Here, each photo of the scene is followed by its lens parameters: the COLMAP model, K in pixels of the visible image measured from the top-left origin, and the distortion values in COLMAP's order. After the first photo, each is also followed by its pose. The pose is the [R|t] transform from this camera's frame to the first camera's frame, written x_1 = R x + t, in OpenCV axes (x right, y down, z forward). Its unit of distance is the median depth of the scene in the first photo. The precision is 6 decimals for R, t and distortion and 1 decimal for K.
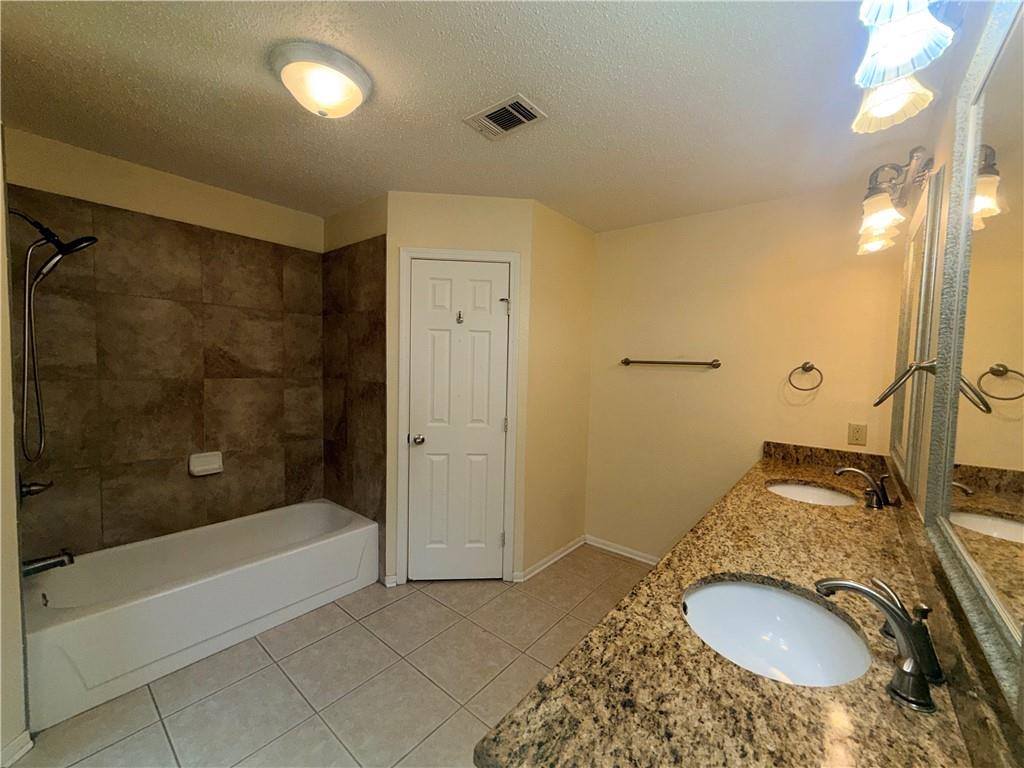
lens RADIAL K [[415.7, 0, 513.5], [0, 415.7, 385.9], [0, 0, 1]] dist [0.001963, -0.000016]
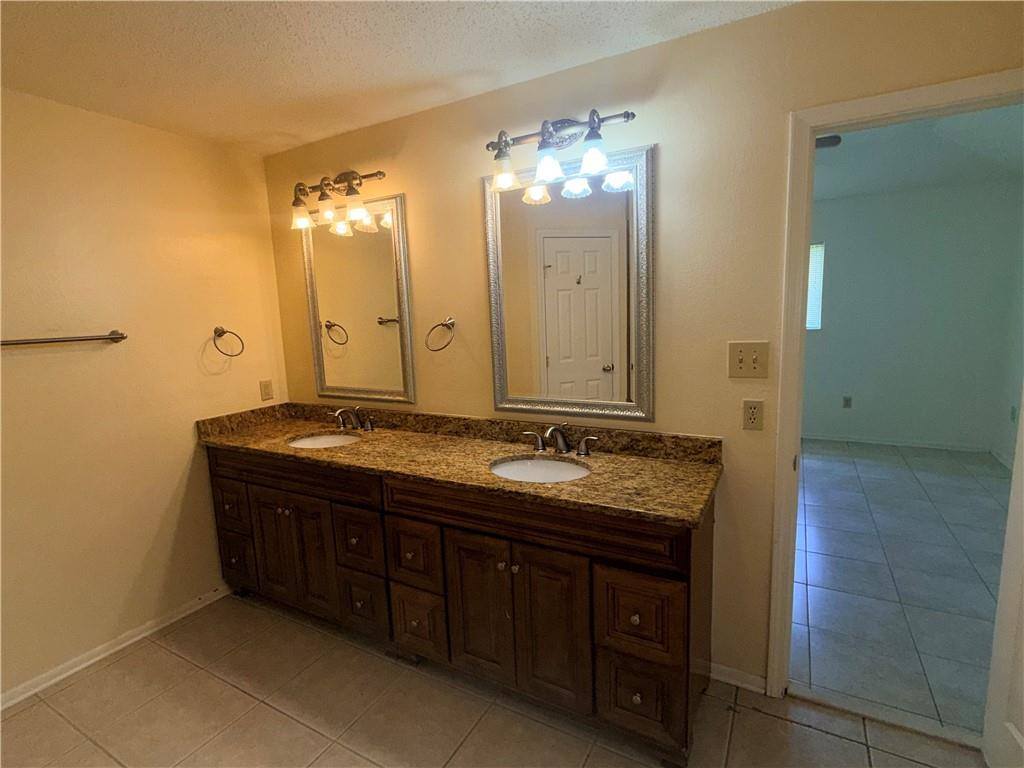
lens RADIAL K [[508.0, 0, 514.8], [0, 508.0, 382.9], [0, 0, 1]] dist [-0.000189, -0.000017]
pose [[-0.188682, -0.162667, 0.968472, -1.028613], [0.091282, 0.979011, 0.182221, -0.149084], [-0.977787, 0.122786, -0.169873, 1.031072]]
